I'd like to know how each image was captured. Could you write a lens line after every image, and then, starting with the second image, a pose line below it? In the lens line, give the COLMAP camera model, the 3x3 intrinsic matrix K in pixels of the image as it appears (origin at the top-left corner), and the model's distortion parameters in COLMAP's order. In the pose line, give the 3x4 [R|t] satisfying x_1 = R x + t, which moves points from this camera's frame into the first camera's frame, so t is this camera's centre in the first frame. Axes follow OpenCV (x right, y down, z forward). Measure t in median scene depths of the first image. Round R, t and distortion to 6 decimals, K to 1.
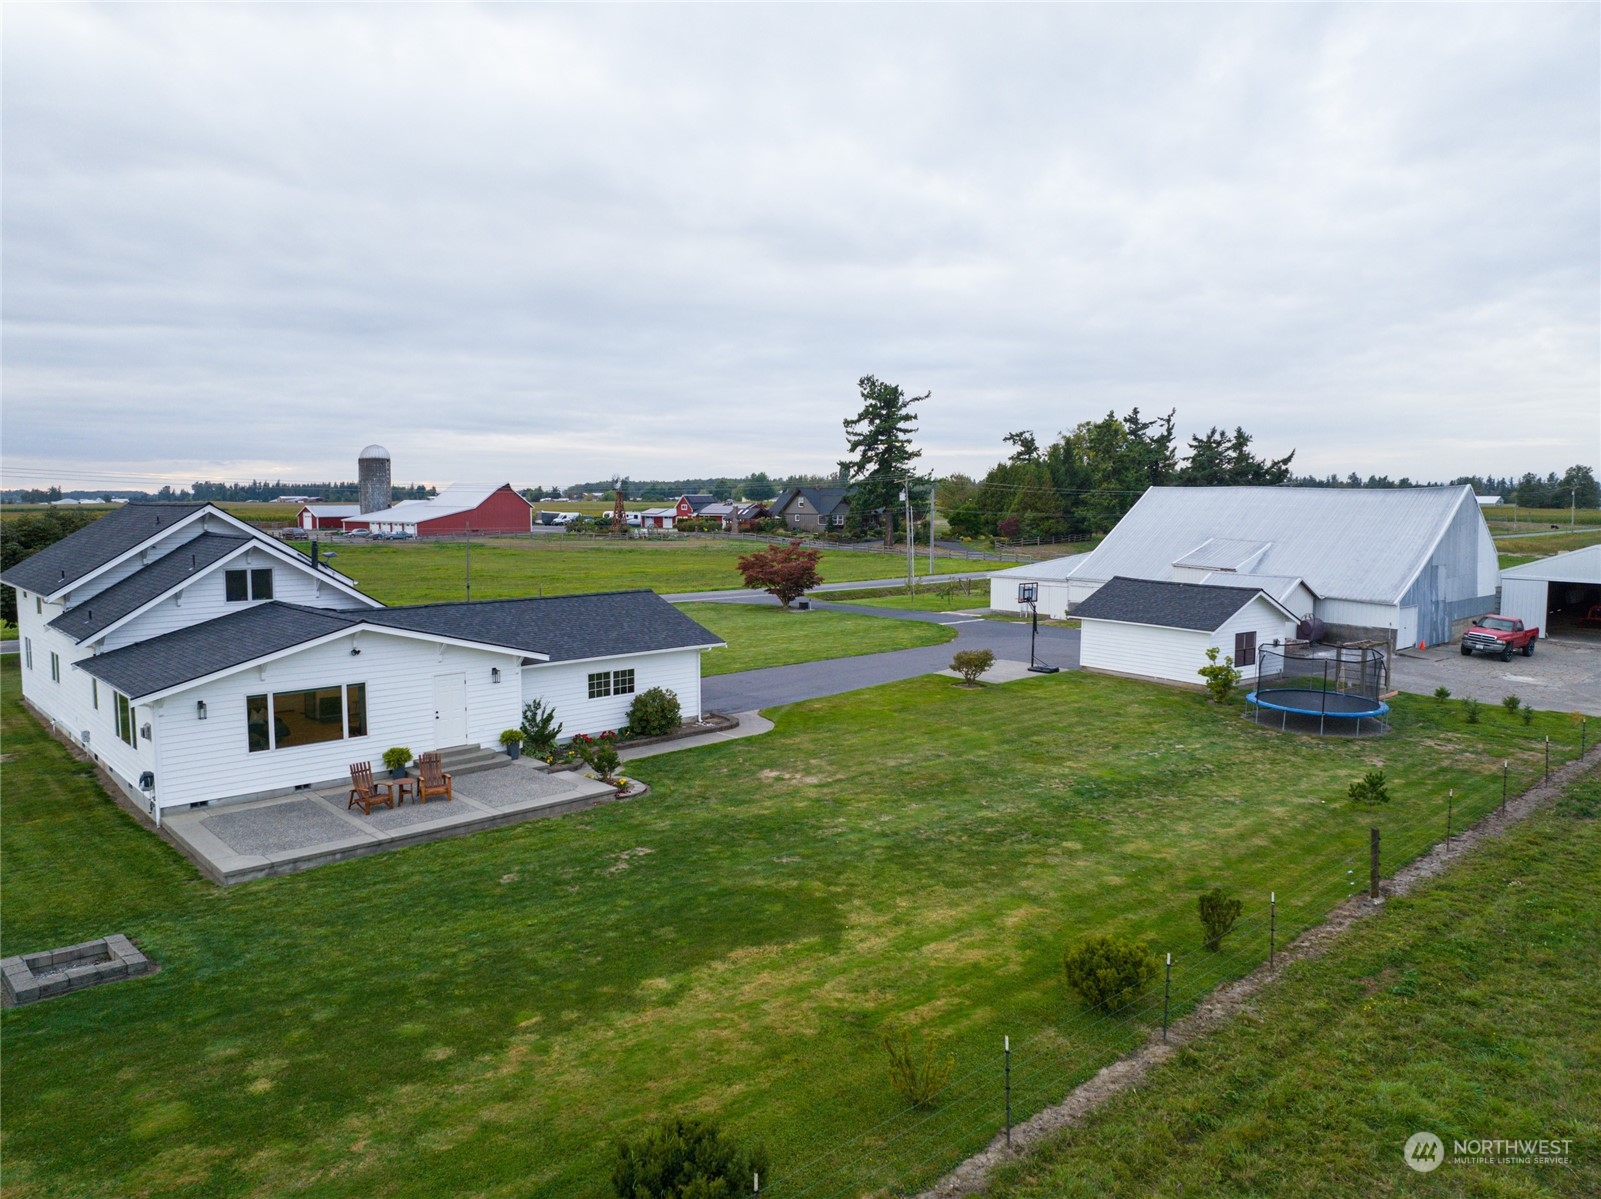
lens RADIAL K [[1122.0, 0, 791.9], [0, 1122.0, 601.4], [0, 0, 1]] dist [-0.000082, -0.083264]
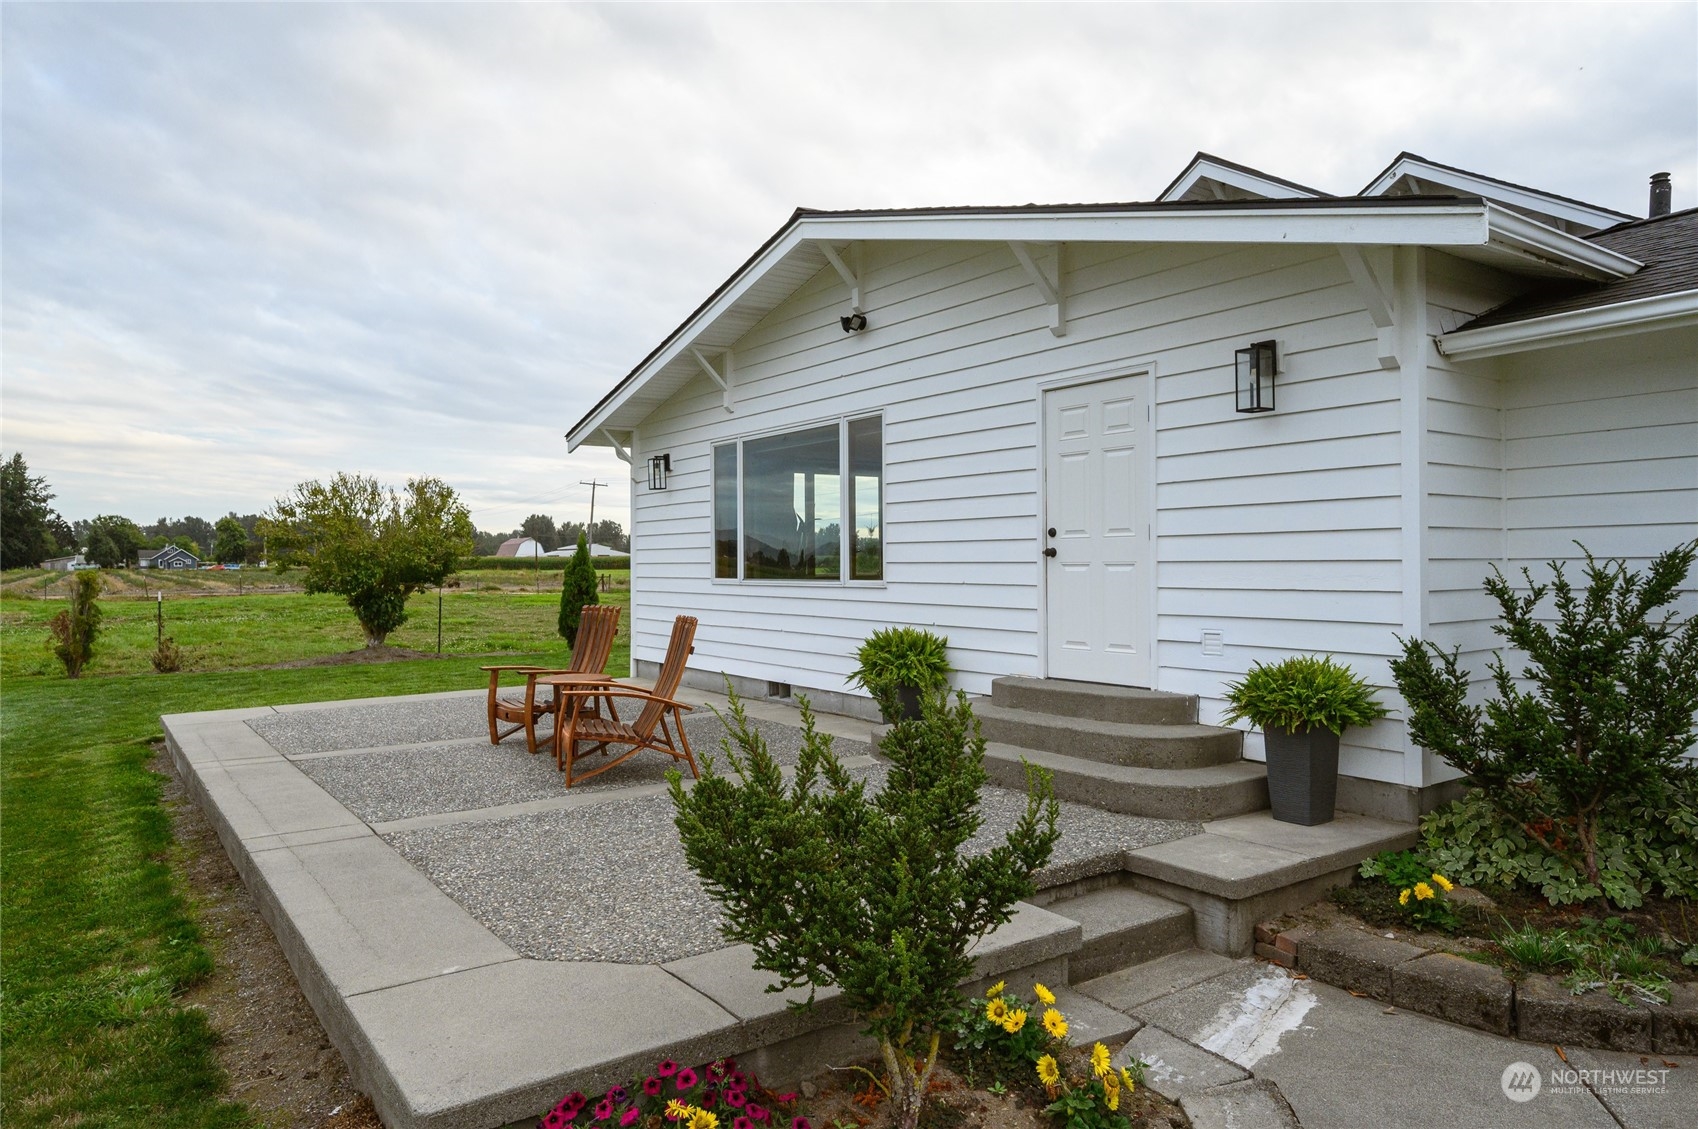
lens RADIAL K [[1088.4, 0, 840.2], [0, 1088.4, 560.8], [0, 0, 1]] dist [0.000611, 0.001498]
pose [[-0.137288, -0.003779, -0.990524, -0.060786], [-0.089294, 0.995968, 0.008577, 0.105616], [0.986498, 0.089625, -0.137072, 0.967722]]
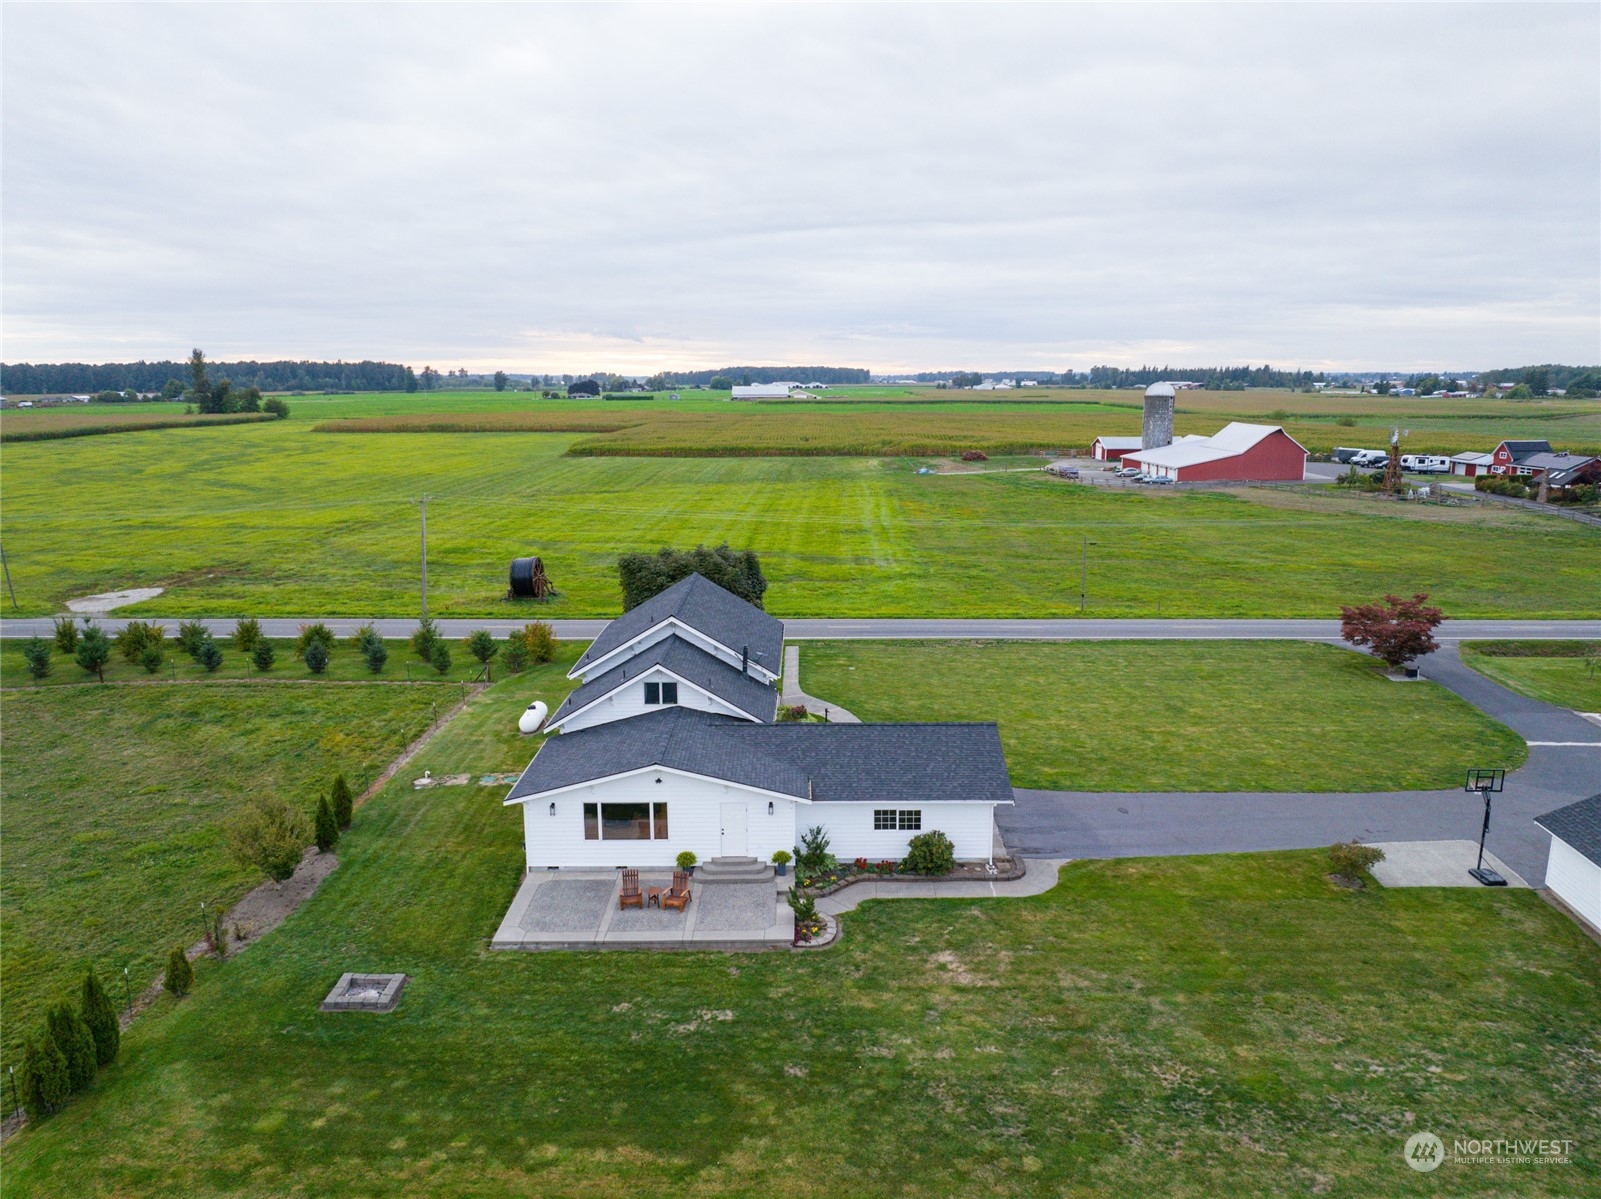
lens RADIAL K [[1122.0, 0, 791.9], [0, 1122.0, 601.4], [0, 0, 1]] dist [-0.000082, -0.083264]
pose [[0.731353, 0.129436, -0.669604, 0.570211], [-0.059171, 0.990165, 0.126774, -0.327836], [0.679428, -0.053095, 0.731819, 0.111721]]
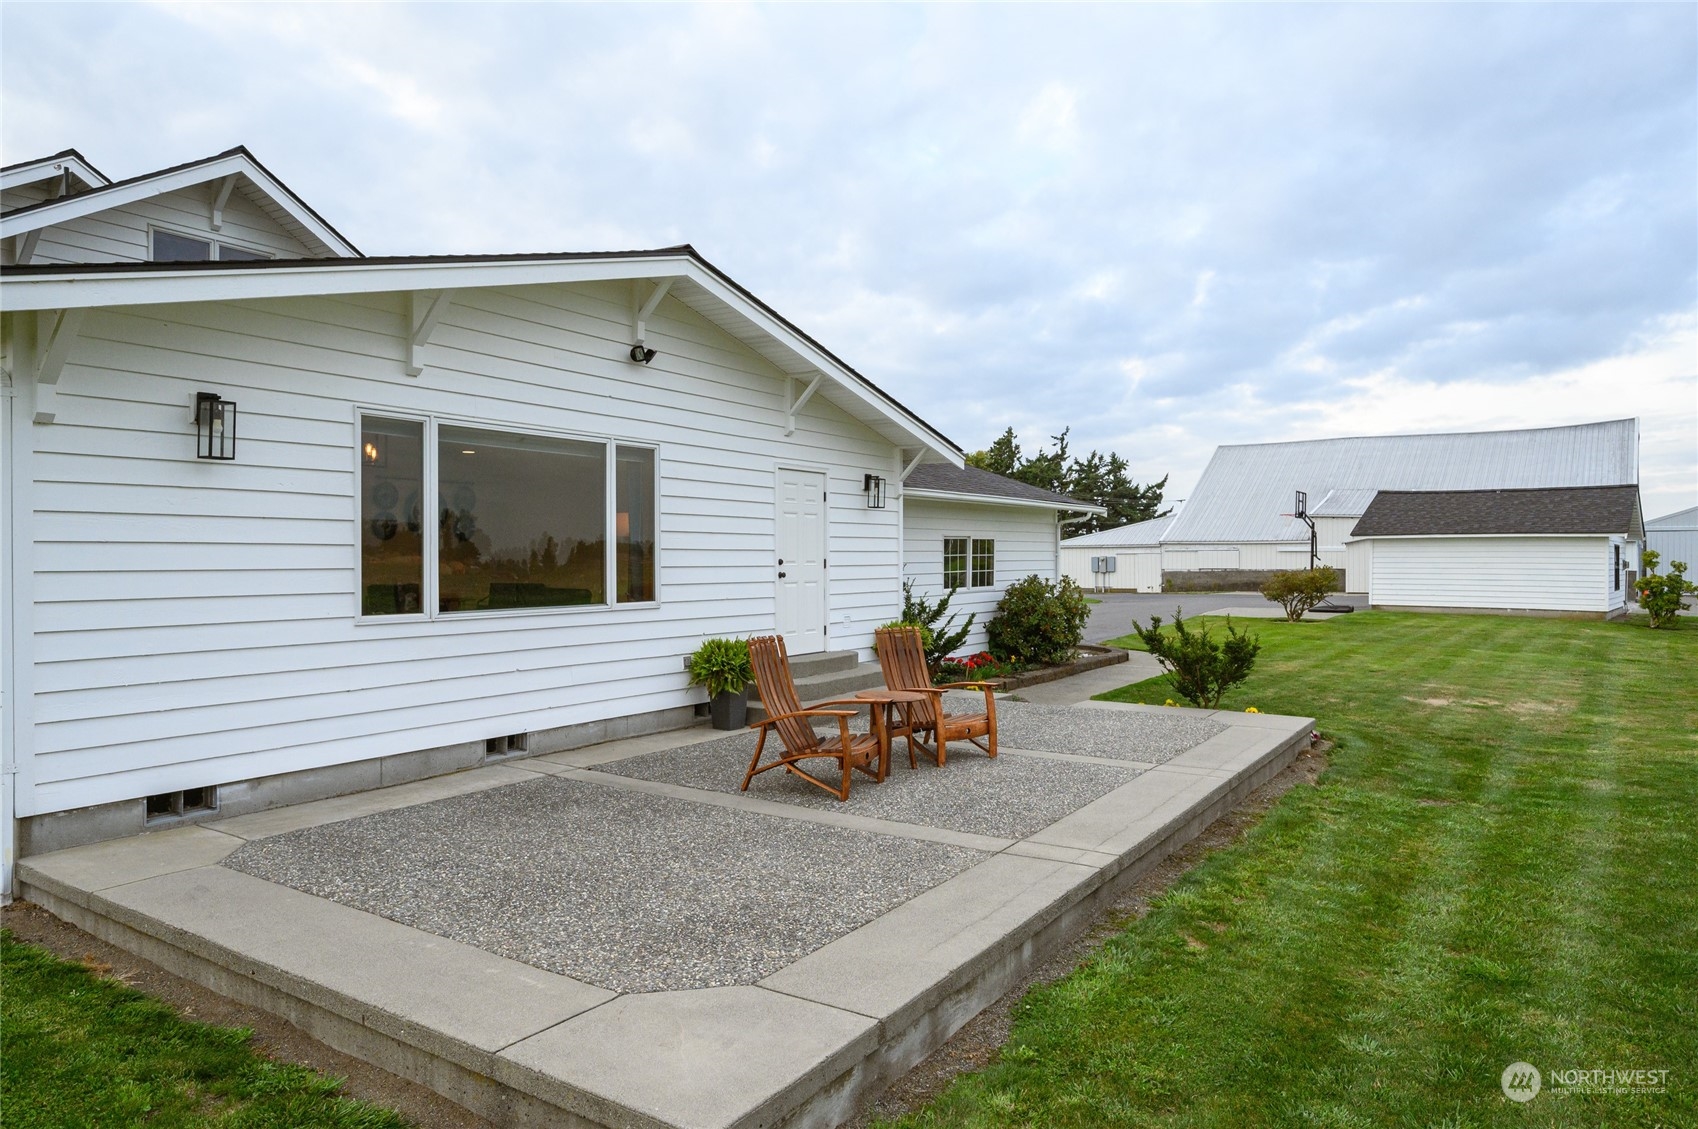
lens RADIAL K [[1088.4, 0, 840.2], [0, 1088.4, 560.8], [0, 0, 1]] dist [0.000611, 0.001498]
pose [[0.972570, -0.003256, 0.232588, -0.378047], [0.024925, 0.995604, -0.090289, 0.131087], [-0.231271, 0.093610, 0.968375, 0.612450]]
